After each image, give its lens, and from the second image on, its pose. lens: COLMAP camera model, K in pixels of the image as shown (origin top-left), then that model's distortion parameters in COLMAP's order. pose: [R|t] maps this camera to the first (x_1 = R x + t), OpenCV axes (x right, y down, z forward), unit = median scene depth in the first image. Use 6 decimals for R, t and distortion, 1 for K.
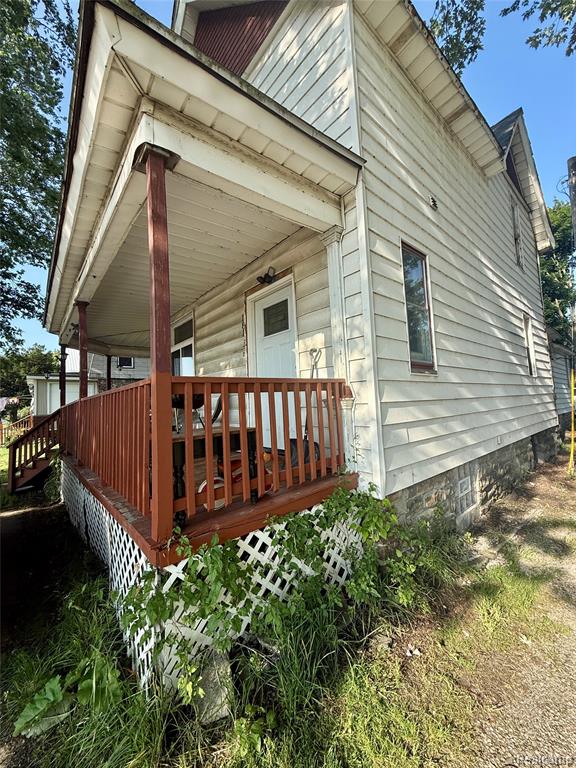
lens RADIAL K [[304.5, 0, 283.8], [0, 304.5, 383.1], [0, 0, 1]] dist [0.000318, -0.000526]
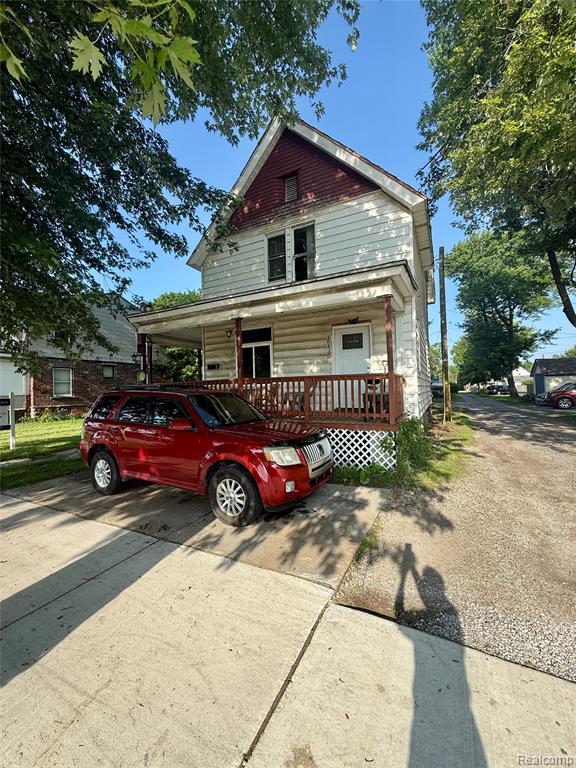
lens RADIAL K [[304.5, 0, 292.0], [0, 304.5, 382.8], [0, 0, 1]] dist [0.000318, -0.000526]
pose [[0.917820, 0.031389, 0.395754, -1.080090], [-0.045661, 0.998600, 0.026692, 0.014996], [-0.394362, -0.042569, 0.917969, -0.605291]]
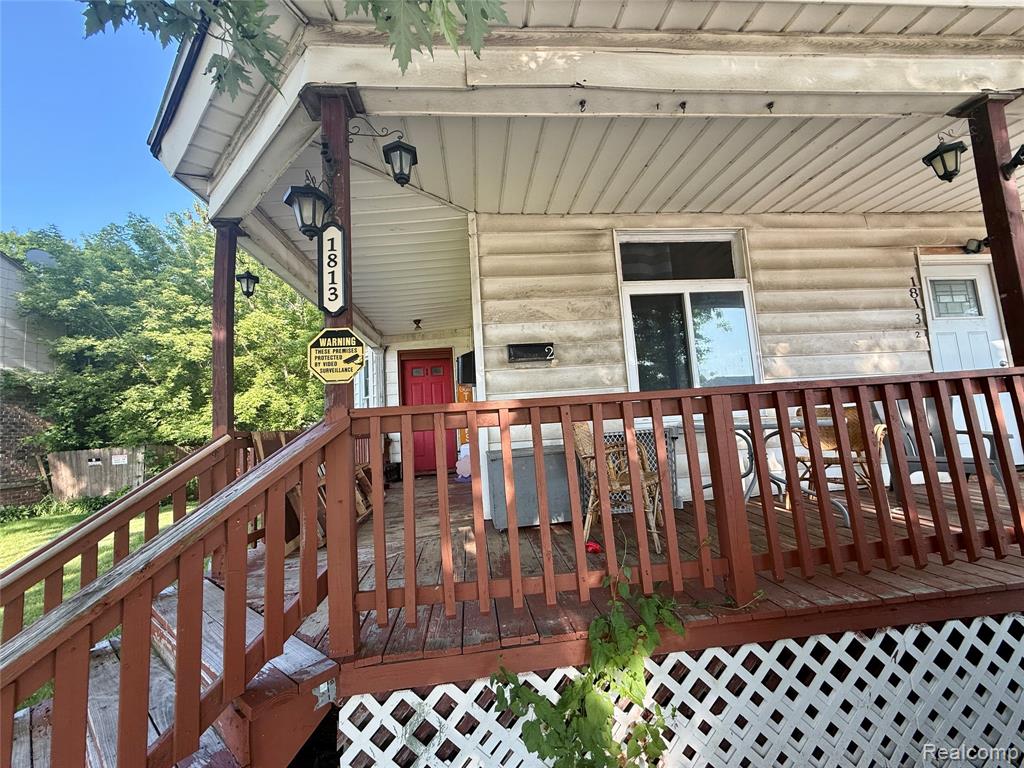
lens RADIAL K [[406.0, 0, 510.3], [0, 406.0, 386.9], [0, 0, 1]] dist [0.000318, -0.000526]
pose [[0.580275, 0.093315, 0.809057, -1.420050], [-0.027283, 0.995084, -0.095203, 0.134925], [-0.813963, 0.033170, 0.579969, 1.259140]]
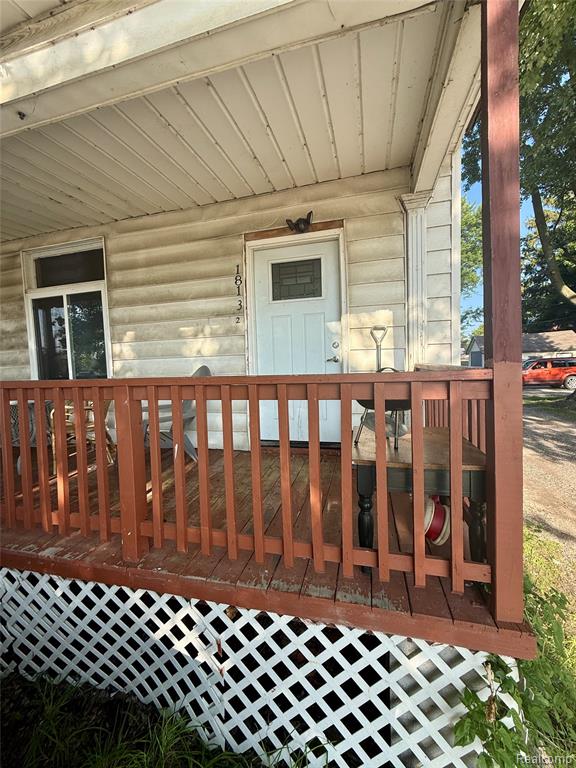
lens RADIAL K [[304.5, 0, 288.7], [0, 304.5, 380.4], [0, 0, 1]] dist [0.000318, -0.000526]
pose [[0.818719, -0.013055, 0.574045, -0.473681], [-0.041039, 0.995854, 0.081179, -0.015419], [-0.572725, -0.090021, 0.814789, 0.327619]]
